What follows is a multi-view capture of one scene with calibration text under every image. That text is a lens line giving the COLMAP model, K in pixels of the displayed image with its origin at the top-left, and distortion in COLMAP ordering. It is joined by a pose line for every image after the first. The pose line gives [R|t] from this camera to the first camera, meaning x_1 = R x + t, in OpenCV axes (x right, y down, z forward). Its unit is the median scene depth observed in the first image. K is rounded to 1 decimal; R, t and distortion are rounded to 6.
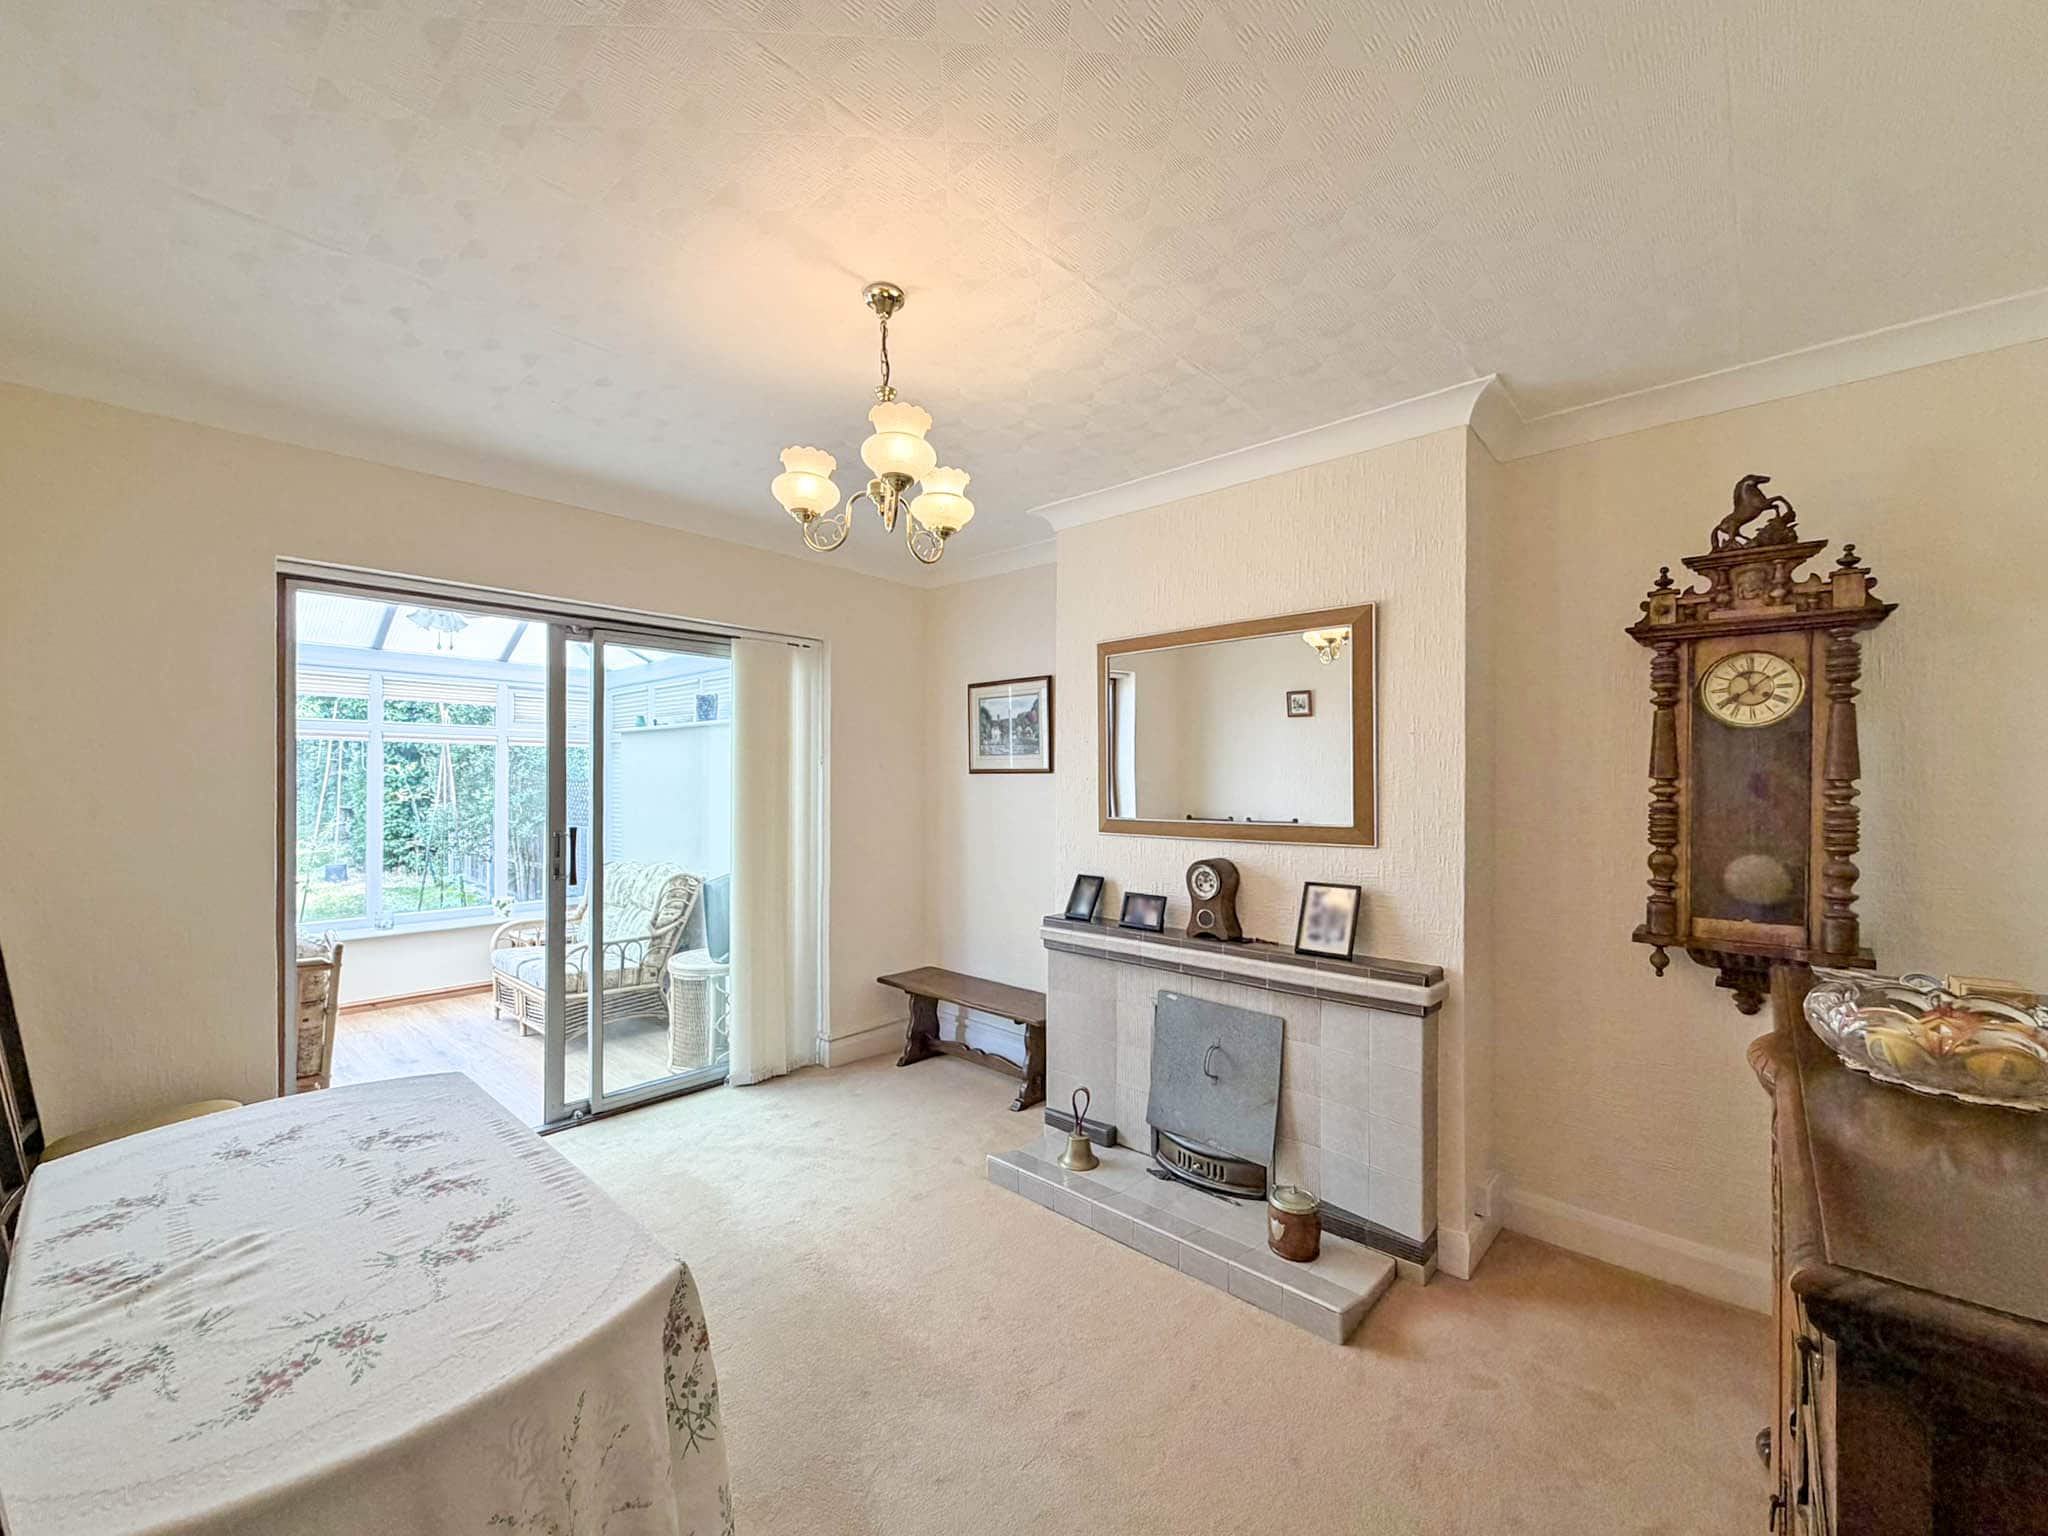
lens RADIAL K [[824.6, 0, 1006.2], [0, 824.6, 779.0], [0, 0, 1]] dist [-0.000809, 0.000118]
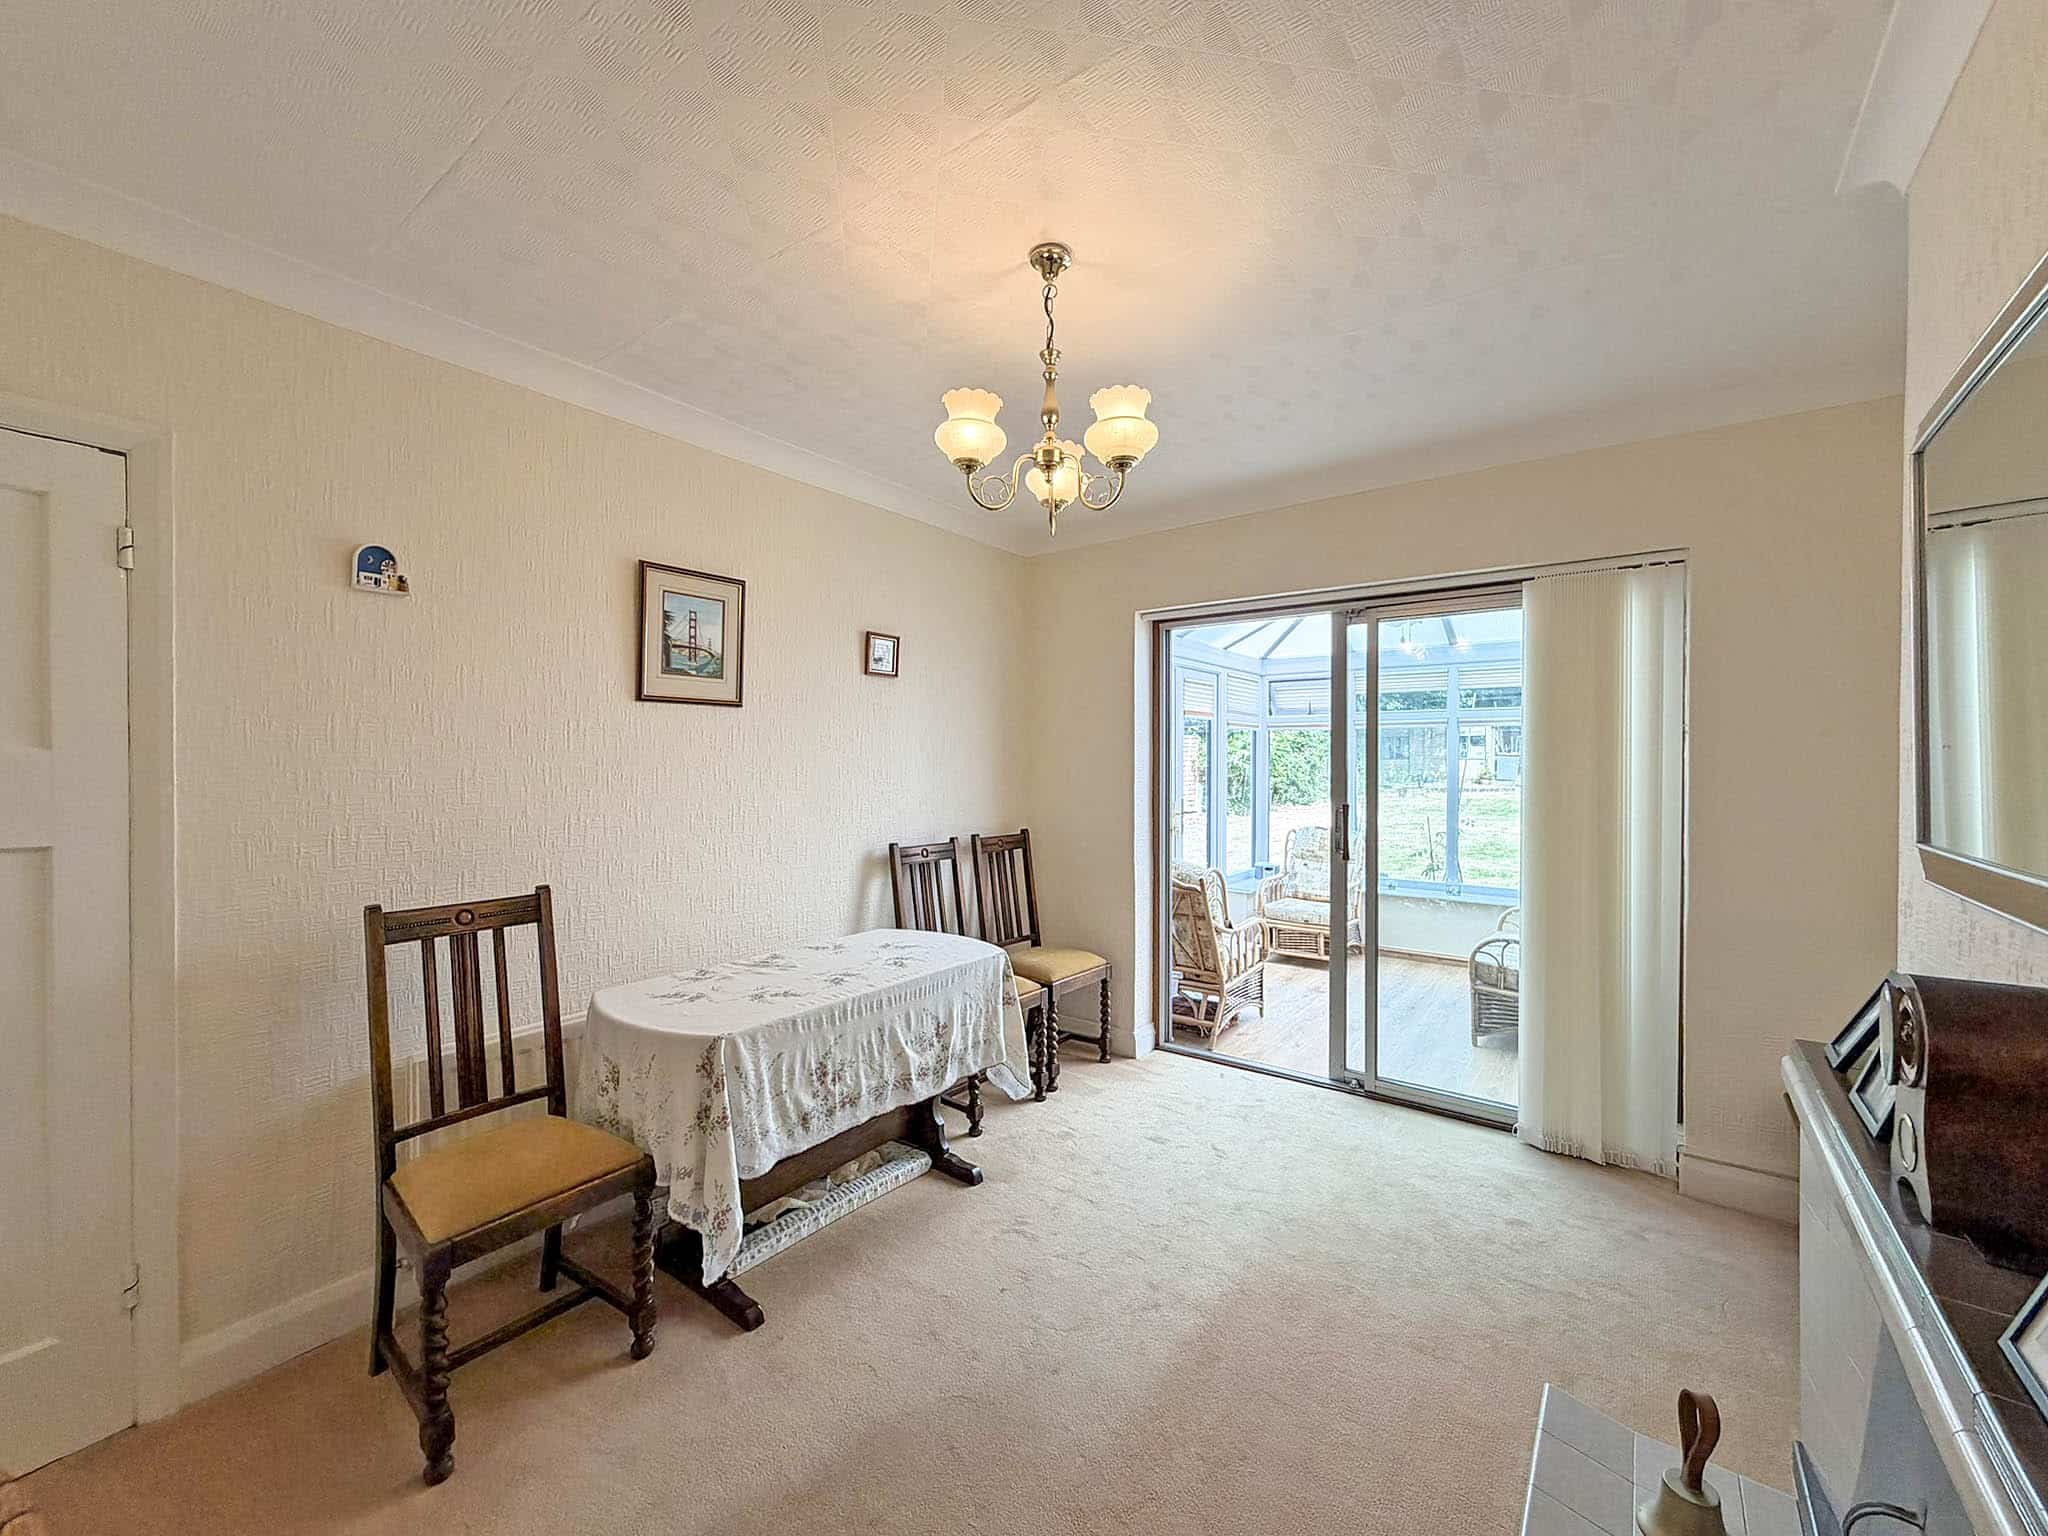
lens RADIAL K [[819.1, 0, 1024.0], [0, 819.1, 768.0], [0, 0, 1]] dist [-0.001214, -0.000113]
pose [[0.104637, 0.007667, -0.994481, 0.519714], [-0.001967, 0.999970, 0.007502, 0.006974], [0.994509, 0.001171, 0.104649, 0.555802]]
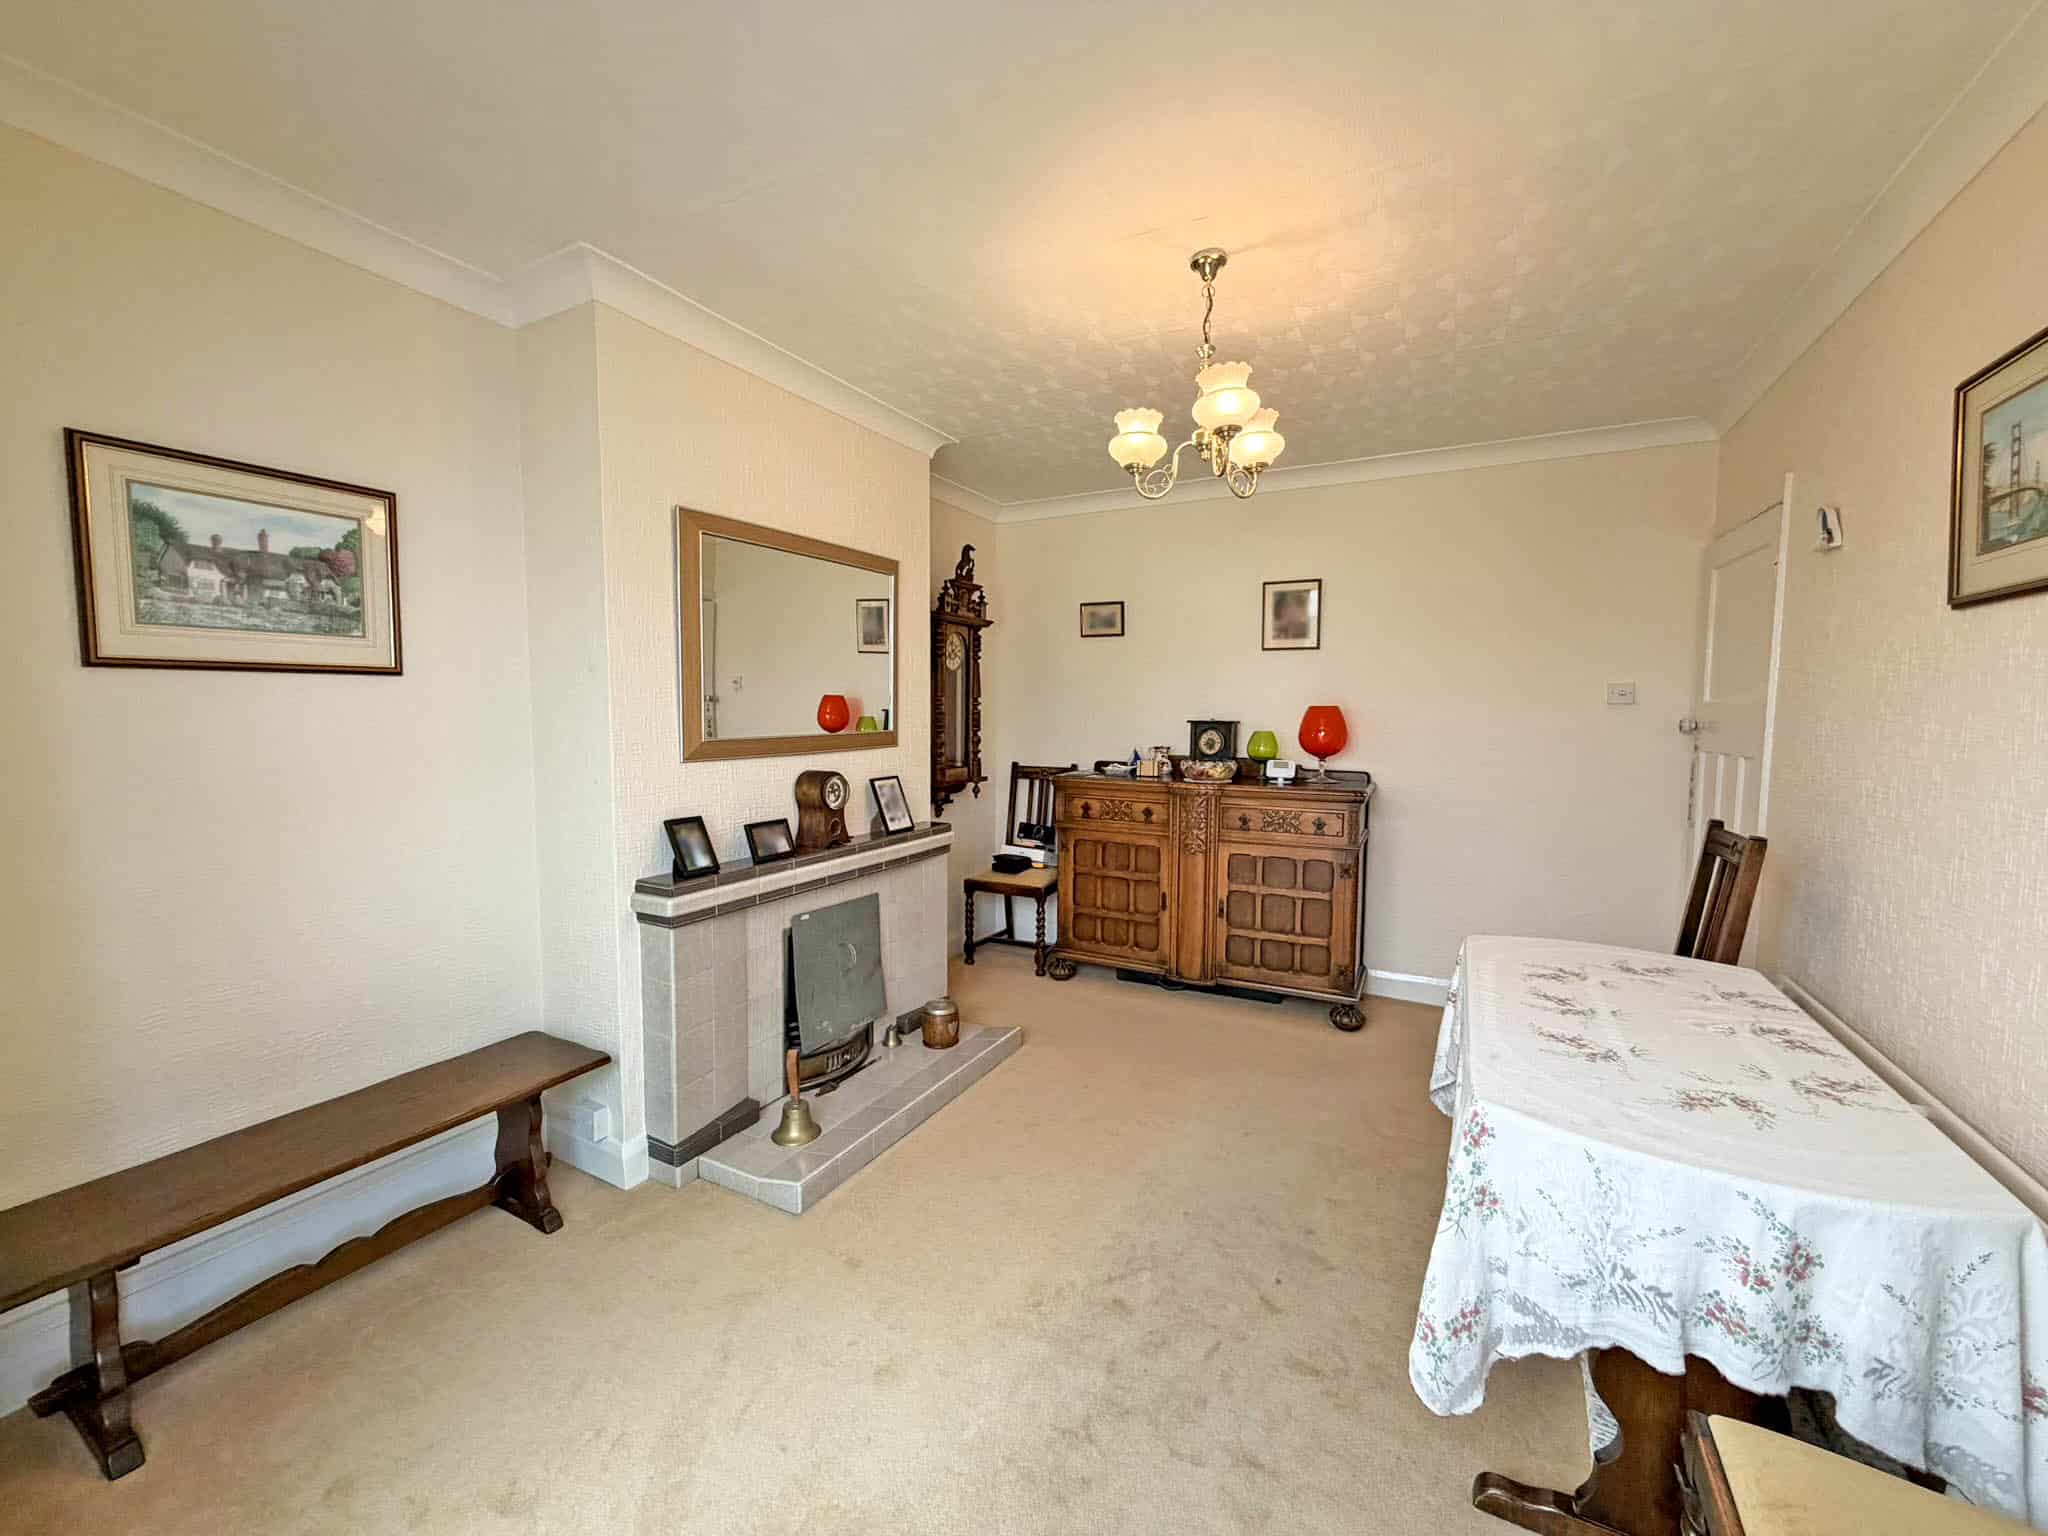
lens RADIAL K [[819.1, 0, 1024.0], [0, 819.1, 768.0], [0, 0, 1]] dist [-0.001214, -0.000113]
pose [[-0.254436, -0.077975, 0.963941, -0.777049], [-0.008165, 0.996882, 0.078484, 0.011006], [-0.967055, 0.012098, -0.254280, 0.985913]]
